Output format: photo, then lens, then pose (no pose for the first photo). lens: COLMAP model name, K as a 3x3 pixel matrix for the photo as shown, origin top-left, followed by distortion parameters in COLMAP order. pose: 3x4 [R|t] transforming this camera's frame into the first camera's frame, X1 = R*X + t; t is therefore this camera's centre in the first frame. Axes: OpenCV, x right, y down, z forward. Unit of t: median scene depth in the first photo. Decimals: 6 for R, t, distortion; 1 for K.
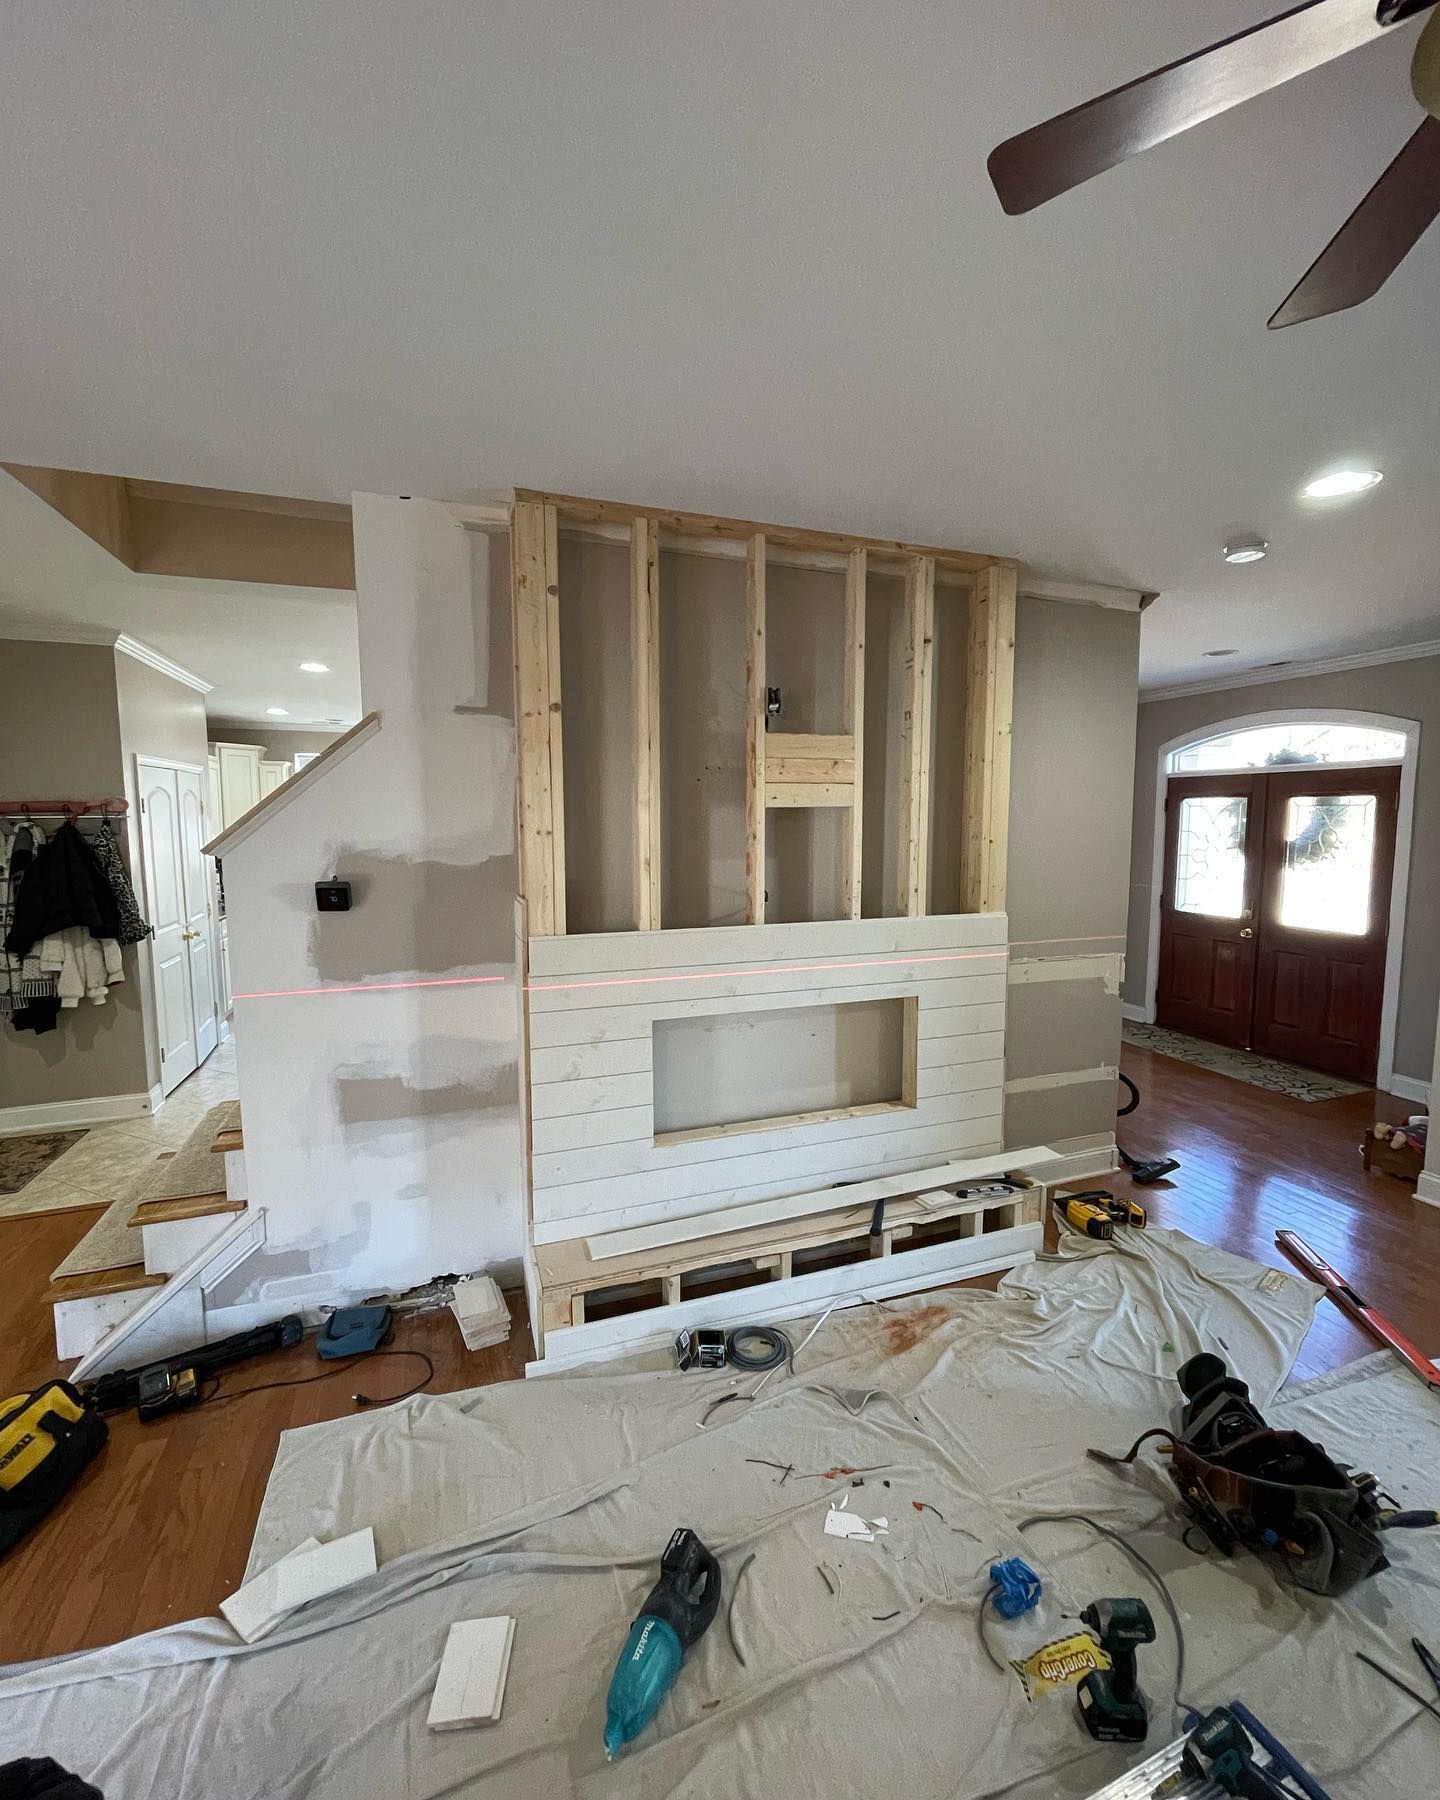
lens RADIAL K [[775.5, 0, 719.1], [0, 775.5, 897.1], [0, 0, 1]] dist [-0.002938, 0.001133]
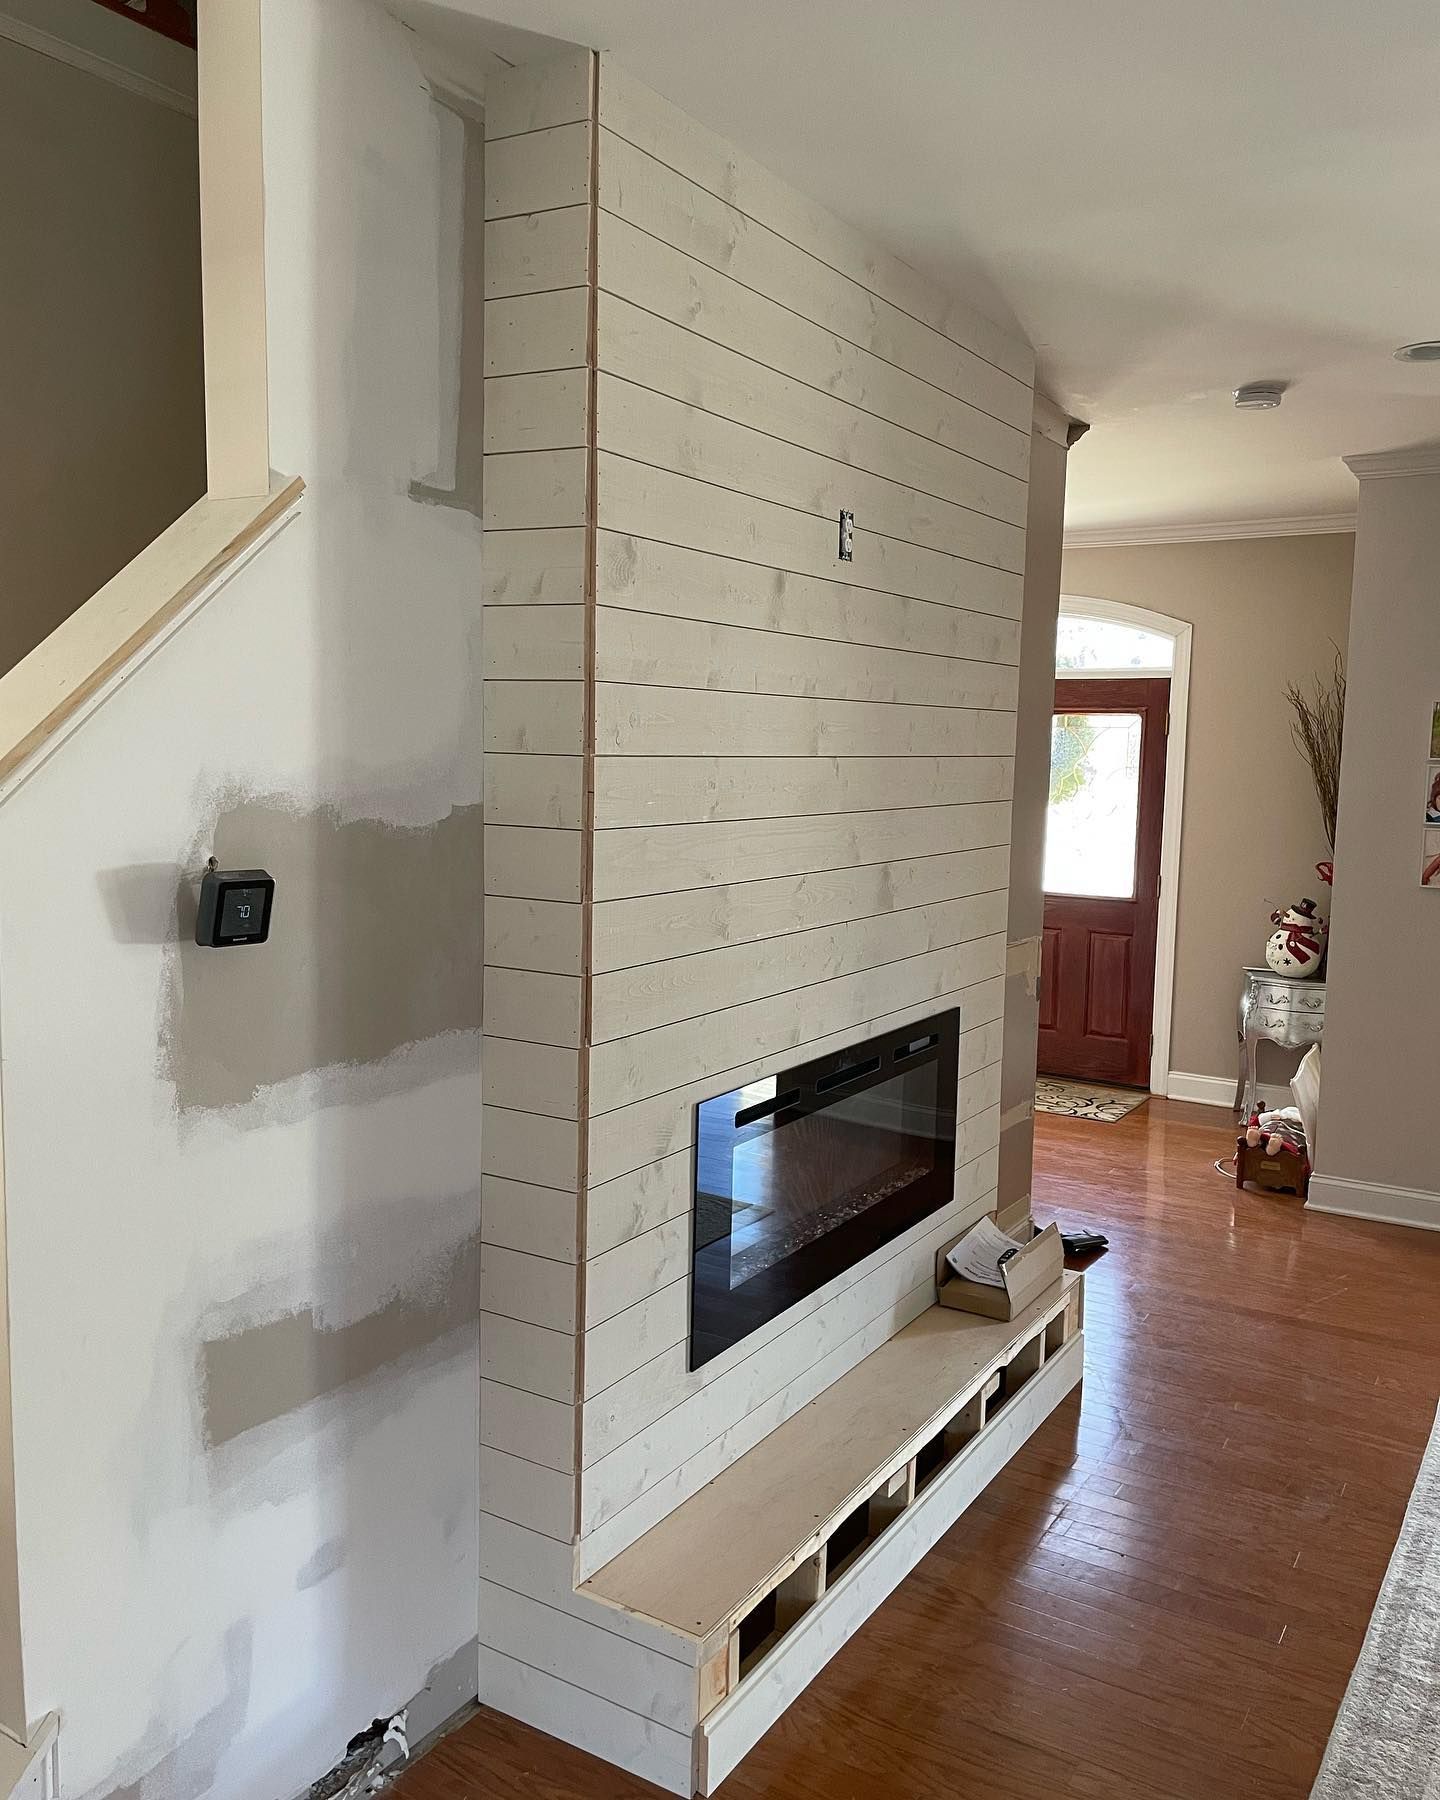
lens RADIAL K [[1491.2, 0, 720.9], [0, 1491.2, 892.6], [0, 0, 1]] dist [0.064300, -0.053382]
pose [[0.775366, -0.045848, 0.629846, -0.550378], [0.036962, 0.998946, 0.027214, -0.014174], [-0.630429, 0.002180, 0.776244, 0.135252]]
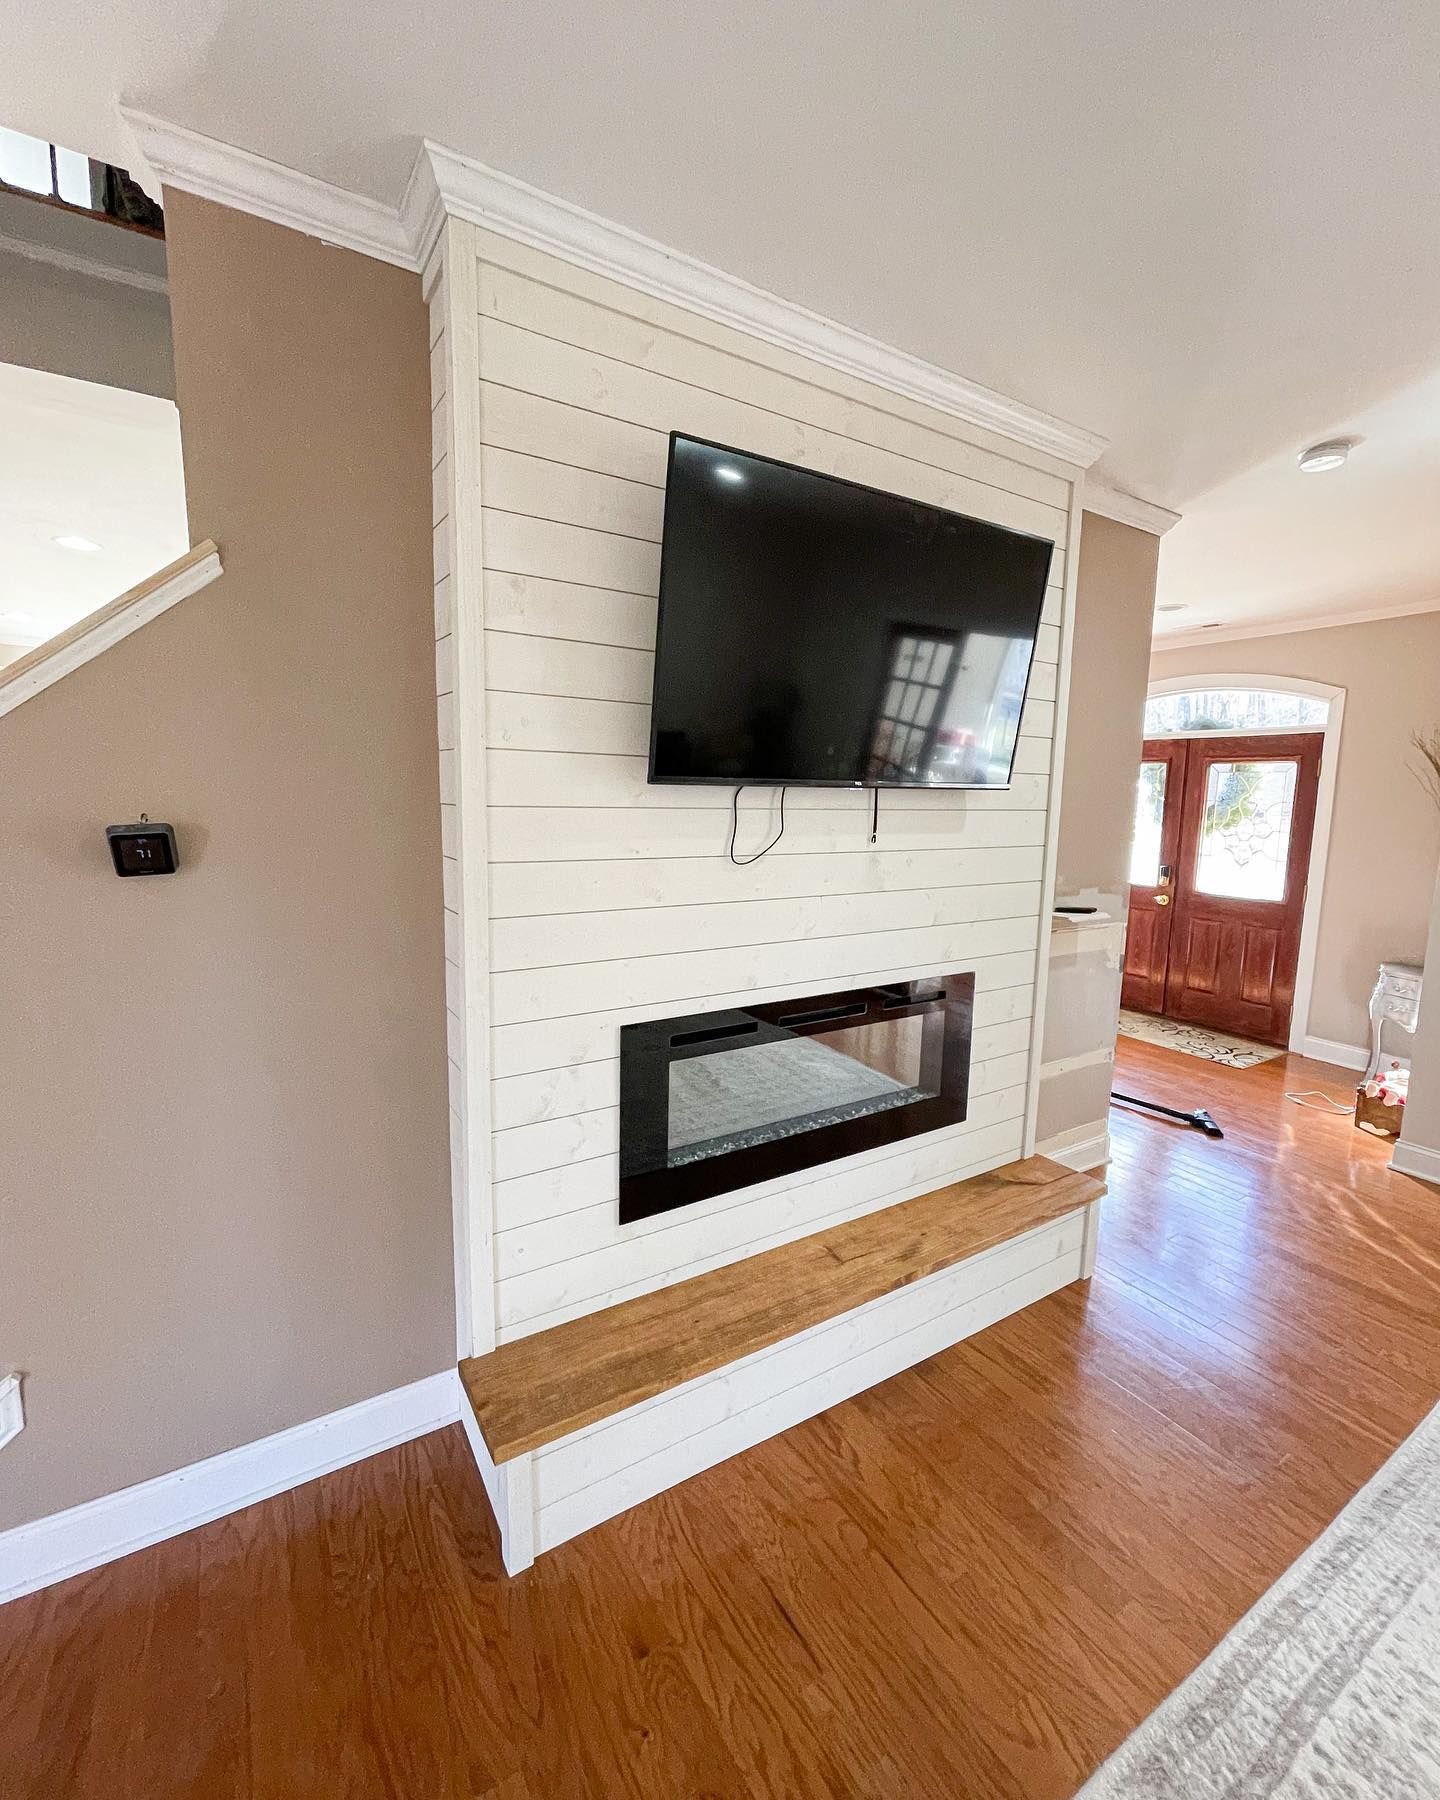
lens RADIAL K [[775.5, 0, 721.5], [0, 775.5, 896.1], [0, 0, 1]] dist [-0.002938, 0.001133]
pose [[0.976725, -0.006773, 0.214390, -0.130391], [-0.000845, 0.999372, 0.035421, 0.009627], [-0.214495, -0.034777, 0.976106, 0.221100]]
